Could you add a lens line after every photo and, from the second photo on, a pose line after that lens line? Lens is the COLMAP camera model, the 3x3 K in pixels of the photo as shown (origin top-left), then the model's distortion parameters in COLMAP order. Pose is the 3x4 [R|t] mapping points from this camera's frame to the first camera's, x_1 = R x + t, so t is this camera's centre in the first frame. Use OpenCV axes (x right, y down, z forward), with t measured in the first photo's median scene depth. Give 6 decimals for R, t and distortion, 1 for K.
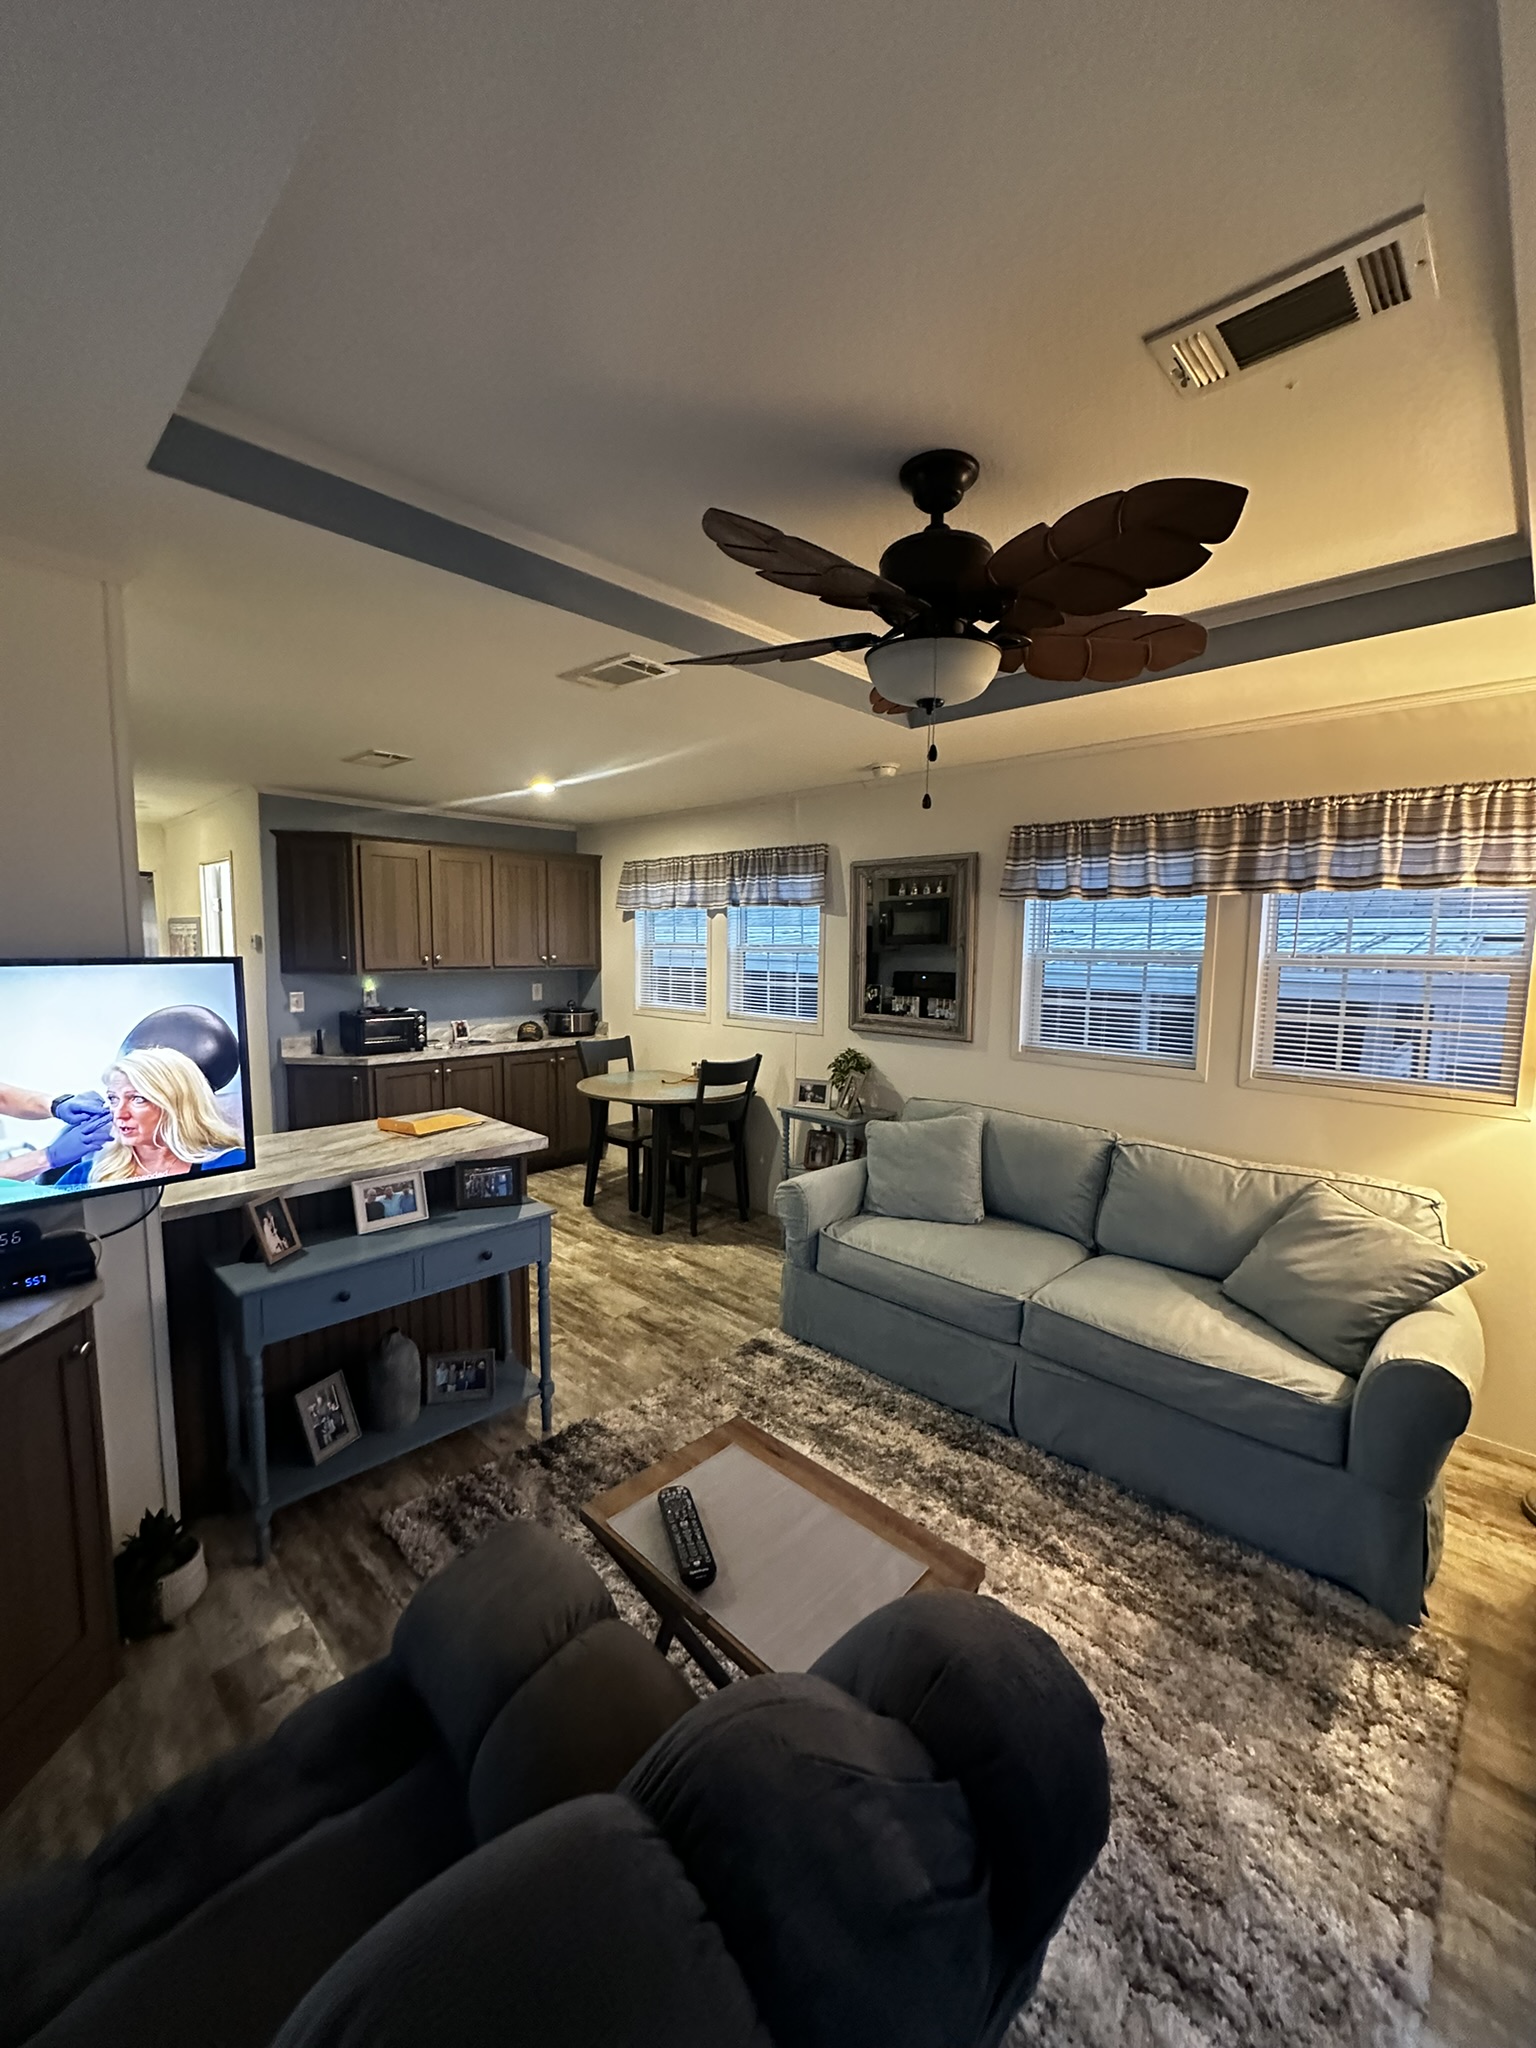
lens RADIAL K [[818.2, 0, 768.0], [0, 818.2, 1024.0], [0, 0, 1]] dist [-0.005921, 0.000625]
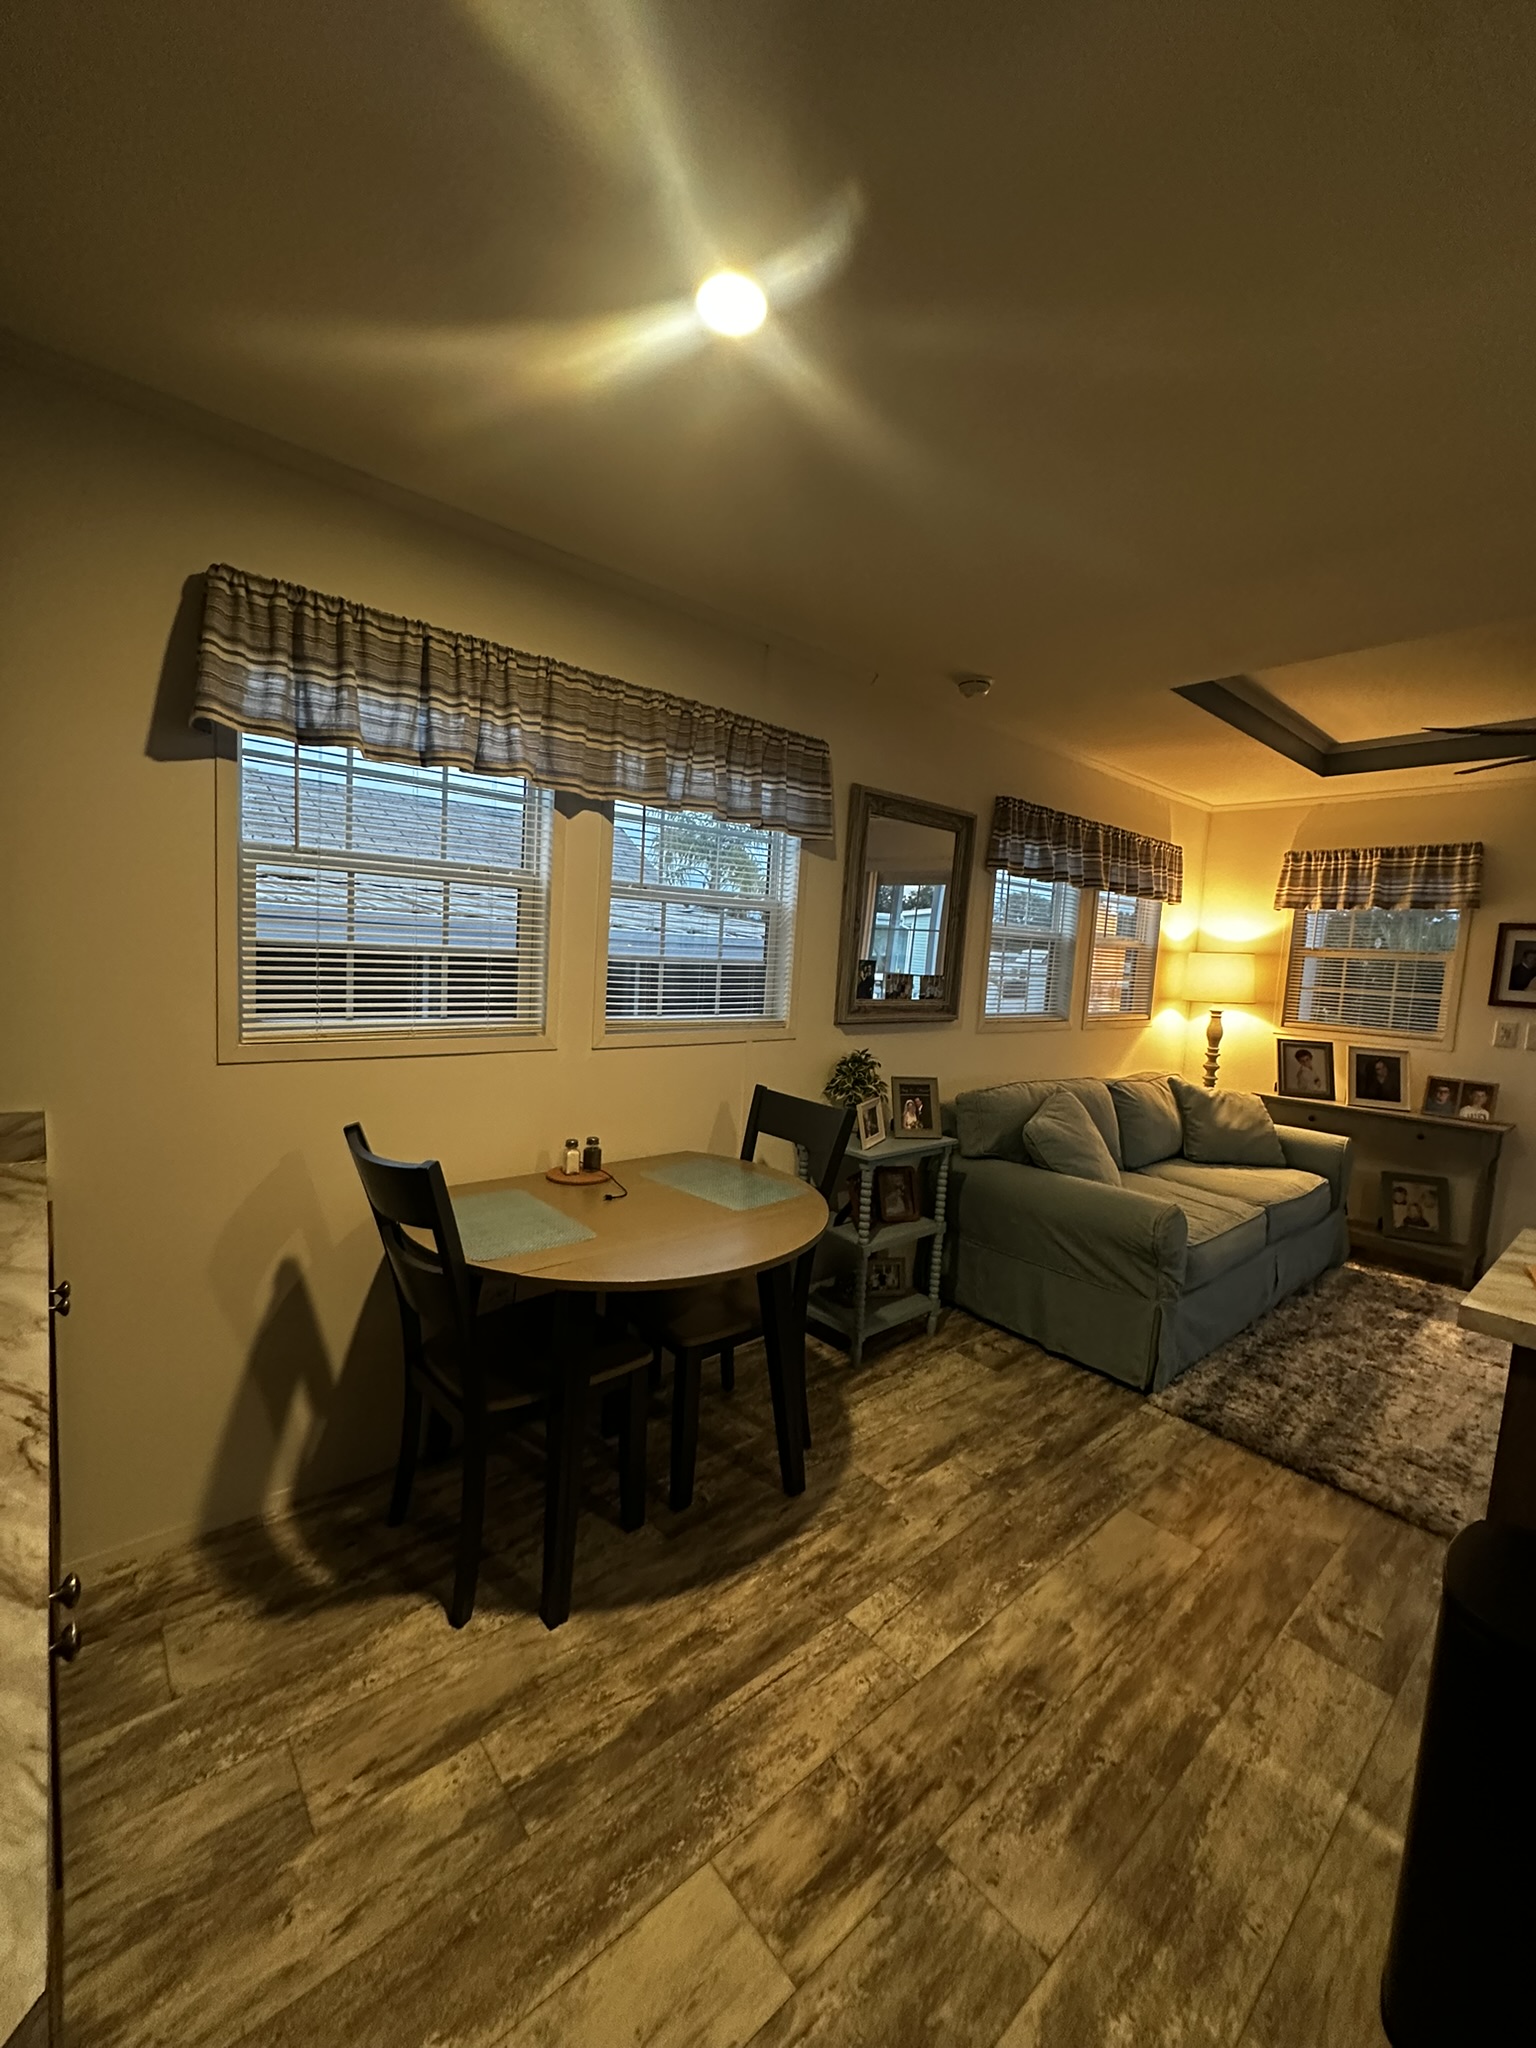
lens RADIAL K [[821.7, 0, 768.0], [0, 821.7, 1024.0], [0, 0, 1]] dist [0.001518, 0.000207]
pose [[0.089196, -0.100121, 0.990969, -0.639453], [0.043932, 0.994362, 0.096509, -0.067697], [-0.995045, 0.034927, 0.093092, 1.051528]]
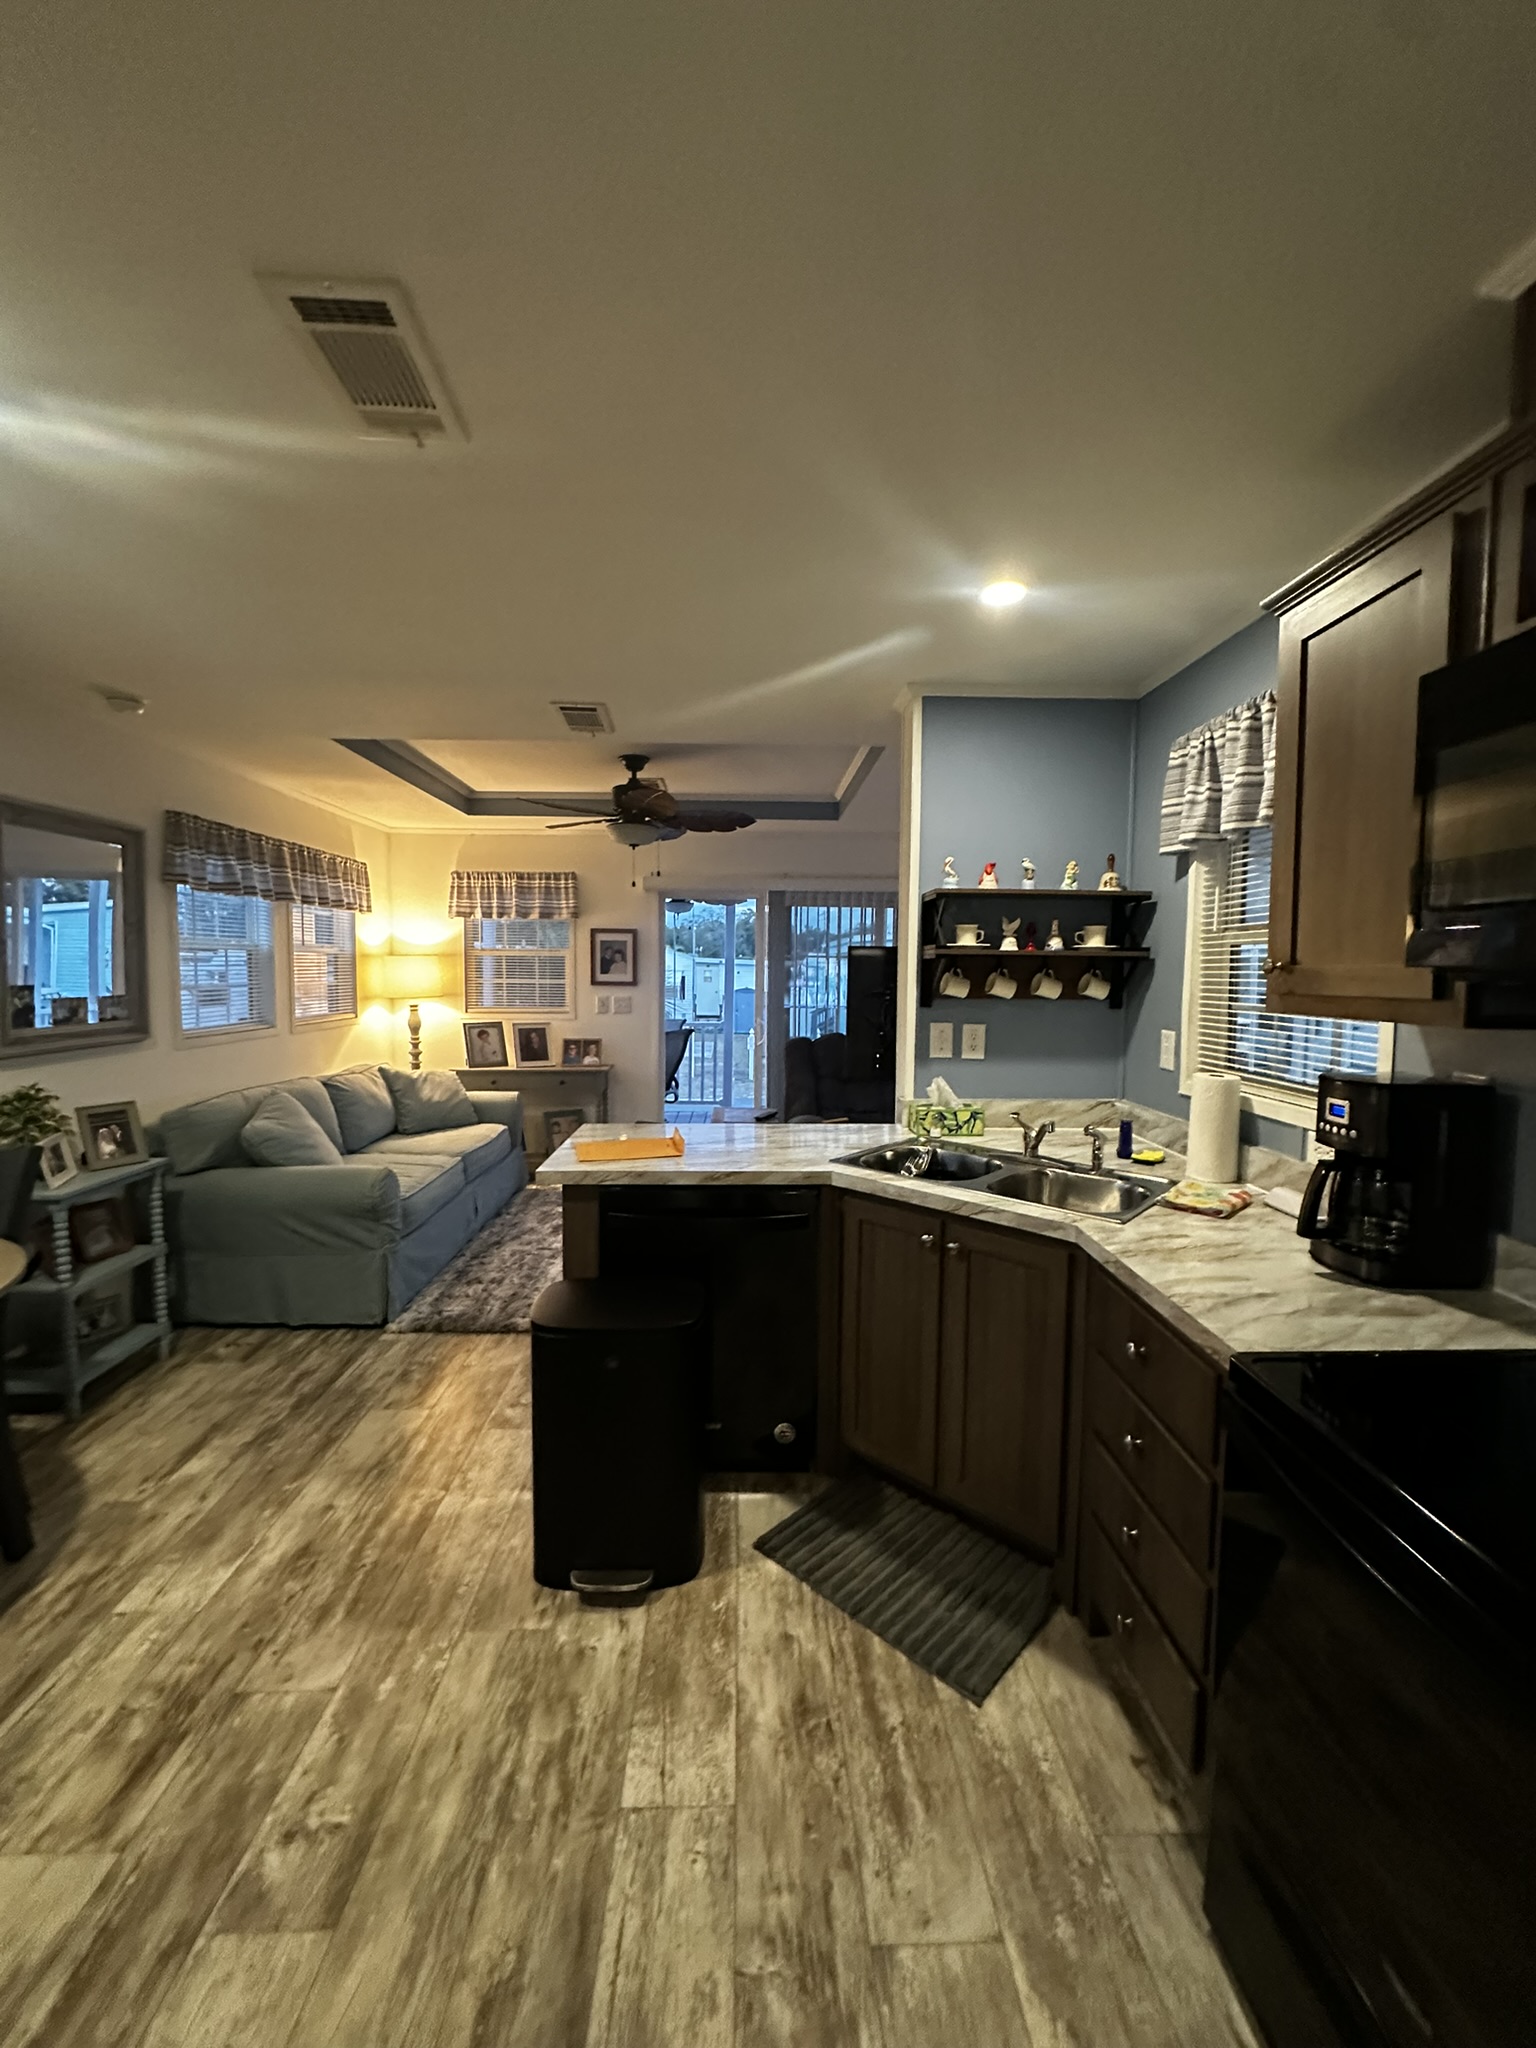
lens RADIAL K [[818.2, 0, 768.0], [0, 818.2, 1024.0], [0, 0, 1]] dist [-0.005921, 0.000625]
pose [[-0.718631, -0.067192, 0.692138, -0.790874], [0.051652, 0.987414, 0.149486, -0.086725], [-0.693470, 0.143176, -0.706116, 1.081370]]
